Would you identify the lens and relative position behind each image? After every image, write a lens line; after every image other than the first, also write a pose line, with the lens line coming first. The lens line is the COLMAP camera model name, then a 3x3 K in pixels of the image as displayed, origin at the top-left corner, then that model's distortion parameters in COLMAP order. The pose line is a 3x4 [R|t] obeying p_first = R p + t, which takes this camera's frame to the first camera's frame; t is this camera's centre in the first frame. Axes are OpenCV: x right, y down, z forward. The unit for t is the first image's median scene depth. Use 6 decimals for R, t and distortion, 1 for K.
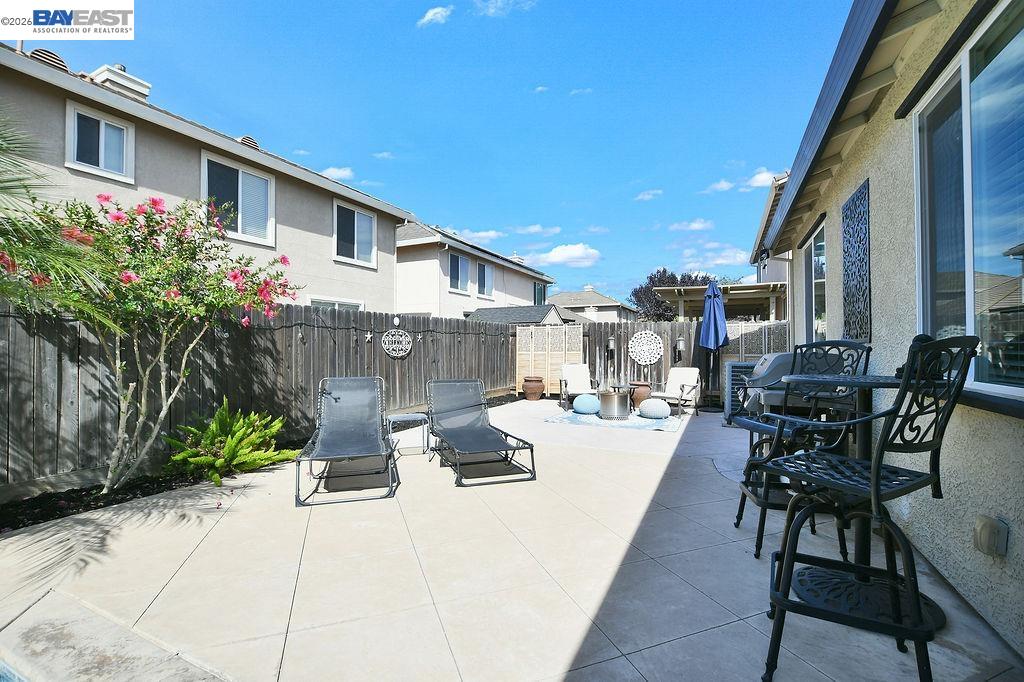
lens RADIAL K [[446.1, 0, 506.8], [0, 446.1, 344.7], [0, 0, 1]] dist [-0.026573, 0.000318]
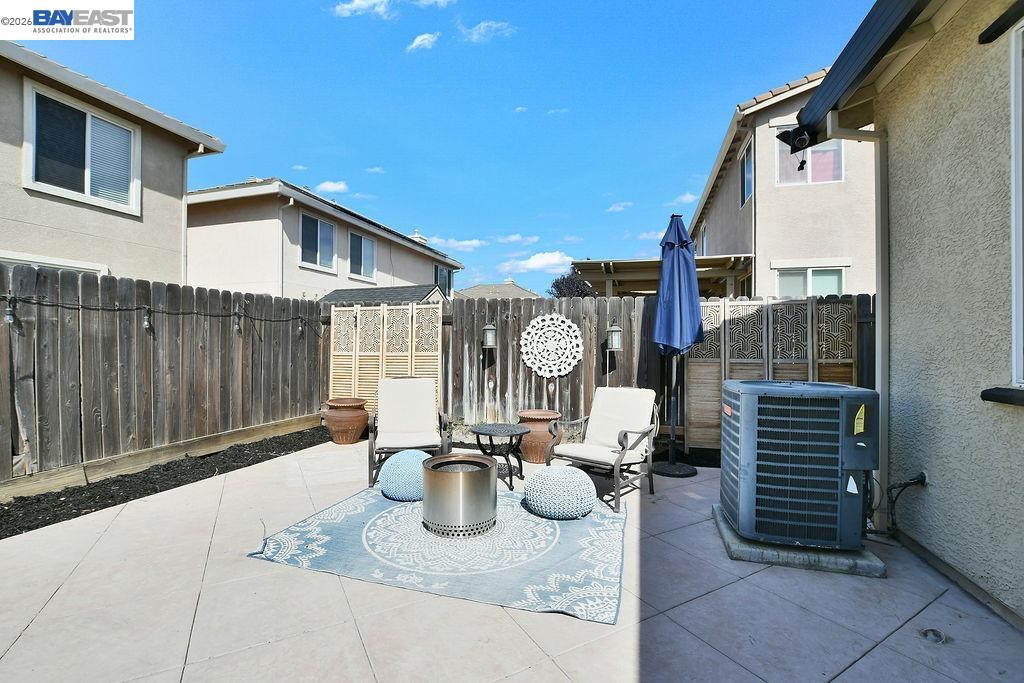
lens RADIAL K [[446.1, 0, 506.8], [0, 446.1, 345.2], [0, 0, 1]] dist [-0.026573, 0.000318]
pose [[0.987065, 0.005229, 0.160235, 0.161142], [-0.006234, 0.999964, 0.005767, 0.003375], [-0.160199, -0.006691, 0.987062, 0.444879]]
